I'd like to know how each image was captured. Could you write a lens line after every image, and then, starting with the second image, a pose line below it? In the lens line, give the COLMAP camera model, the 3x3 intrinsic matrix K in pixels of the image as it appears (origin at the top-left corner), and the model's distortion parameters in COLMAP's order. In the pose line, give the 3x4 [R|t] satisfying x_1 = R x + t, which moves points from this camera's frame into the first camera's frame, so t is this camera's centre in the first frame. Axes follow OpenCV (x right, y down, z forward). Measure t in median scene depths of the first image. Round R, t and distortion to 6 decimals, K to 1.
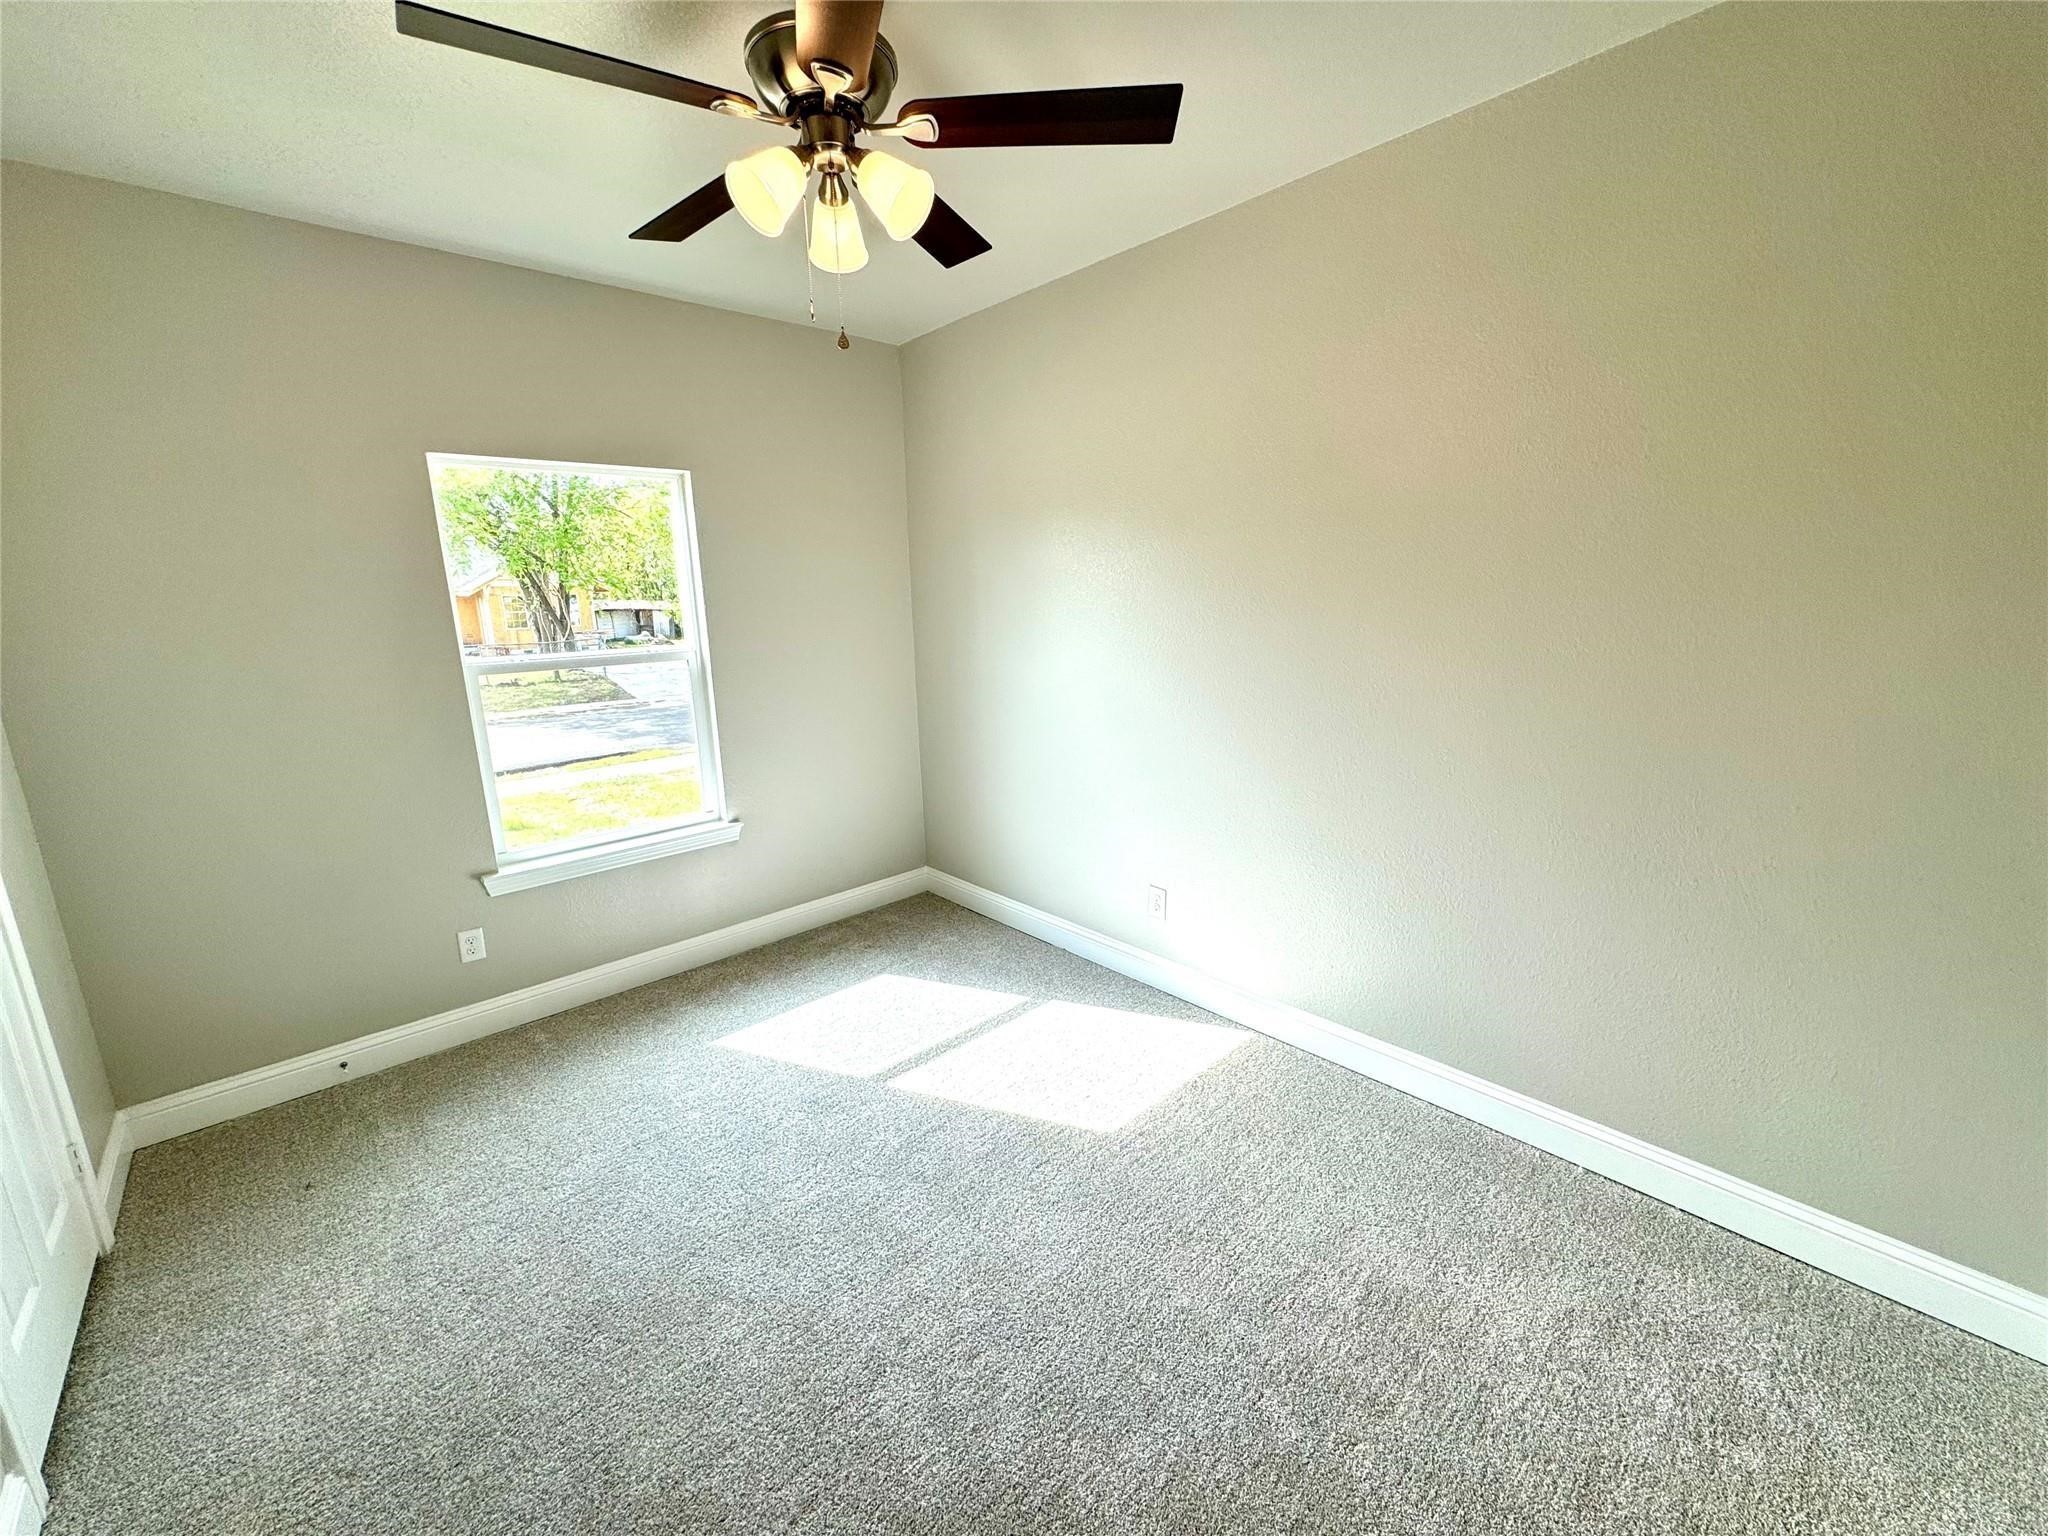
lens RADIAL K [[817.7, 0, 1019.9], [0, 817.7, 768.7], [0, 0, 1]] dist [0.008440, 0.000034]
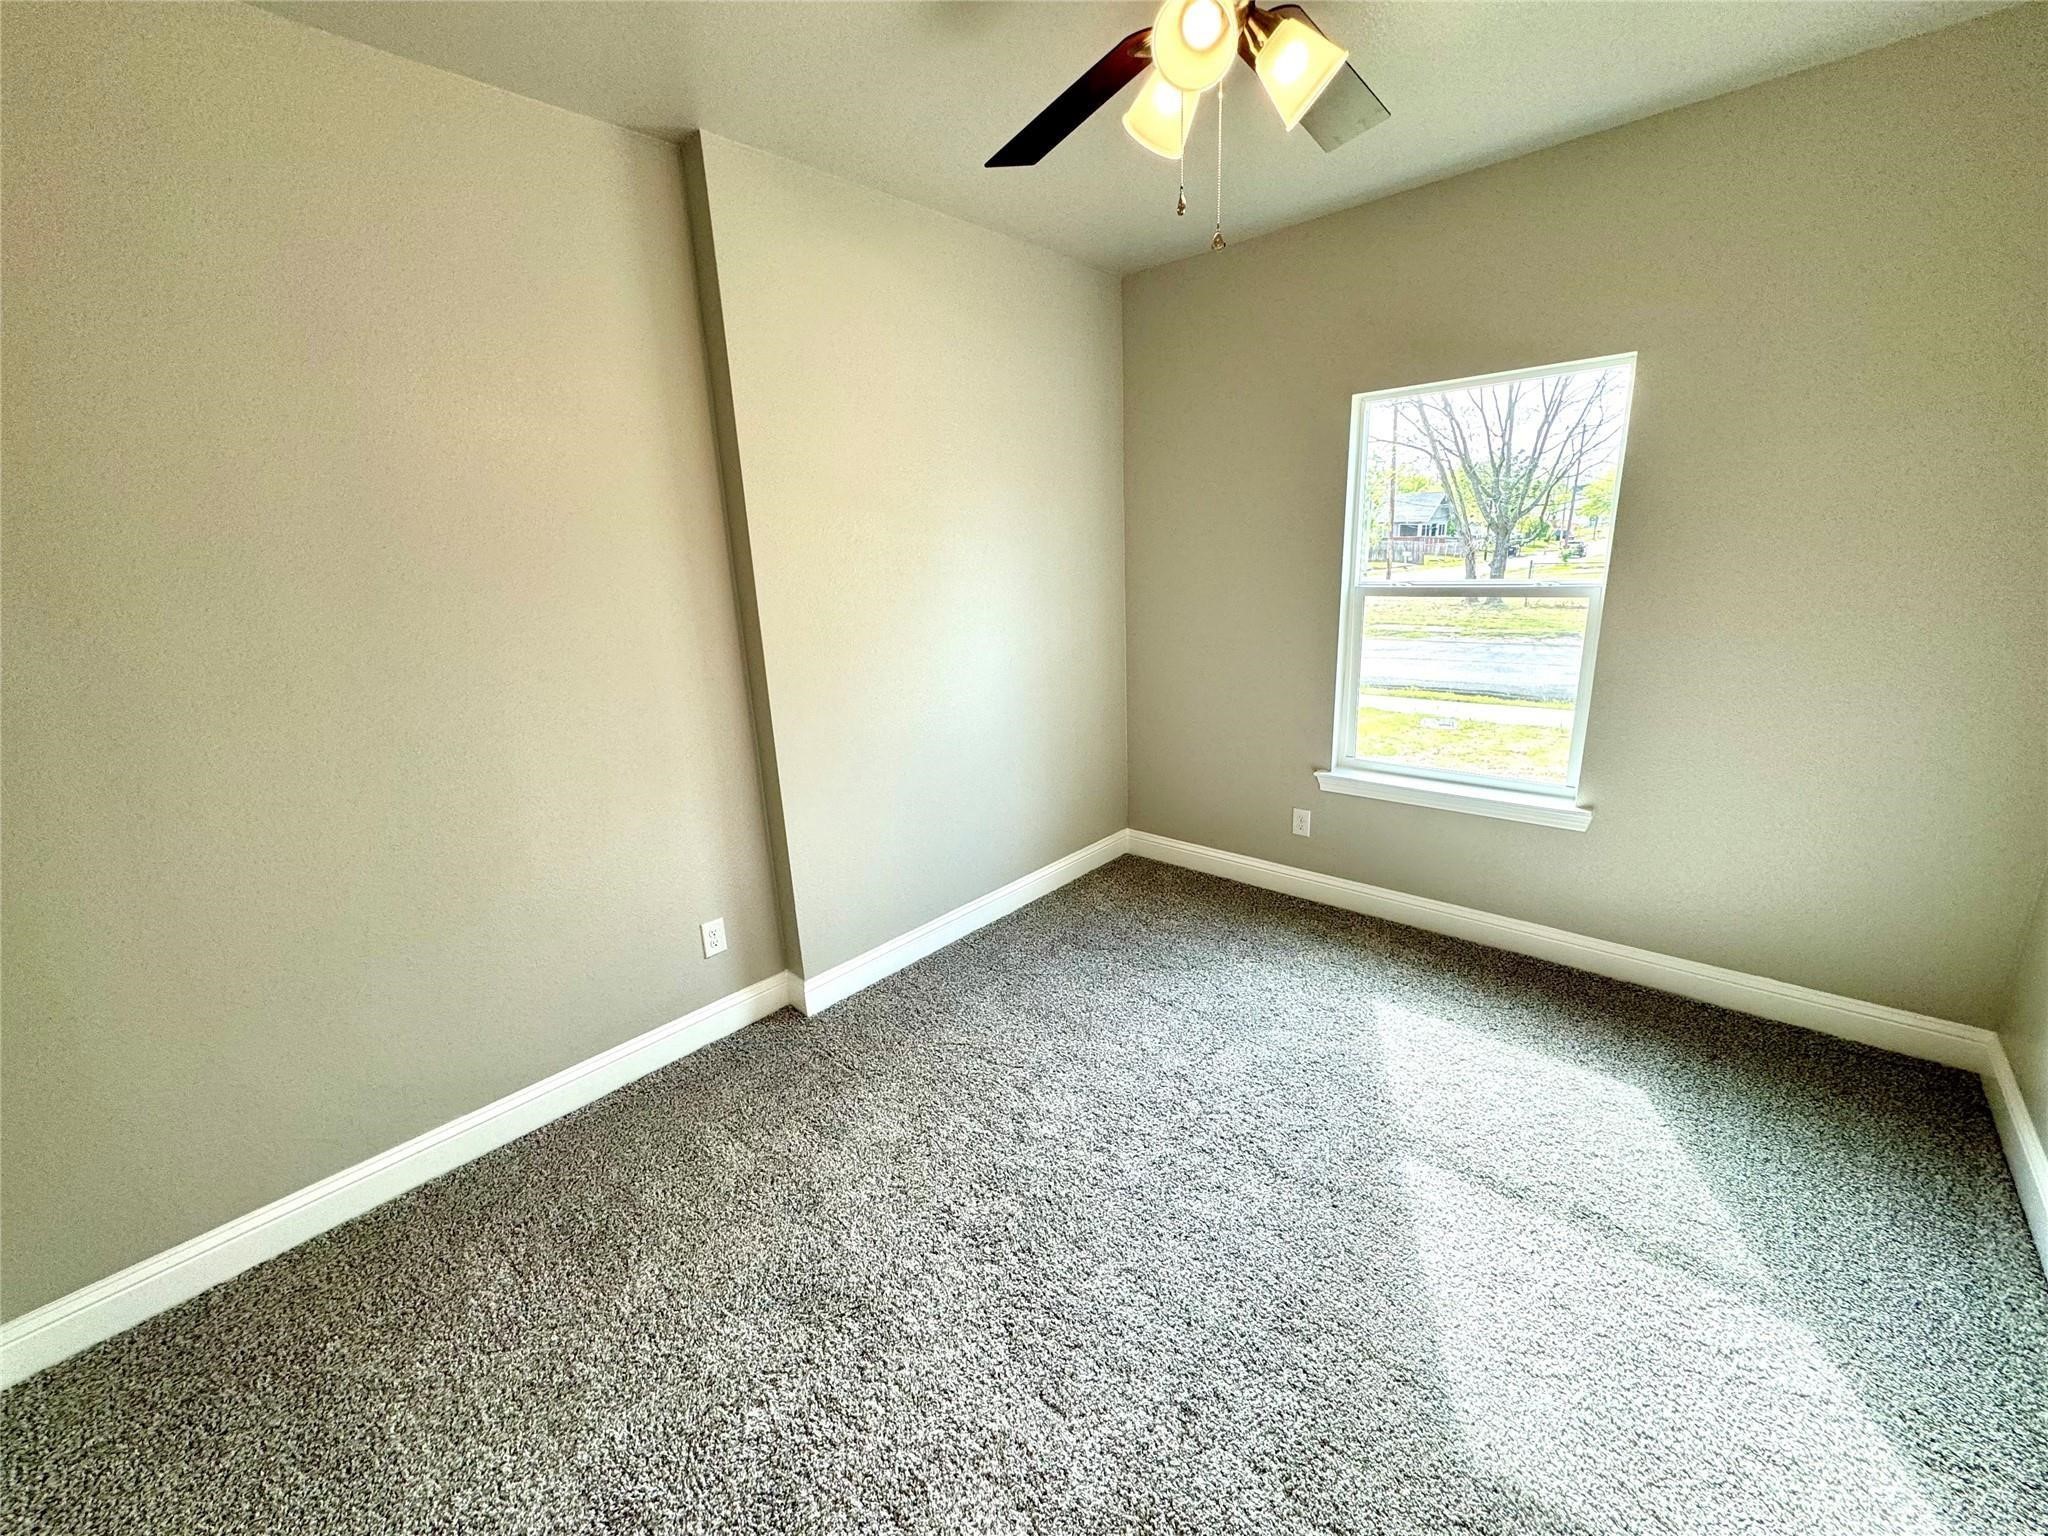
lens RADIAL K [[817.7, 0, 1019.9], [0, 817.7, 768.7], [0, 0, 1]] dist [0.008440, 0.000034]
pose [[0.067529, 0.270713, -0.960289, 0.424744], [-0.178596, 0.950220, 0.255316, -0.089281], [0.981602, 0.154263, 0.112515, 0.446259]]
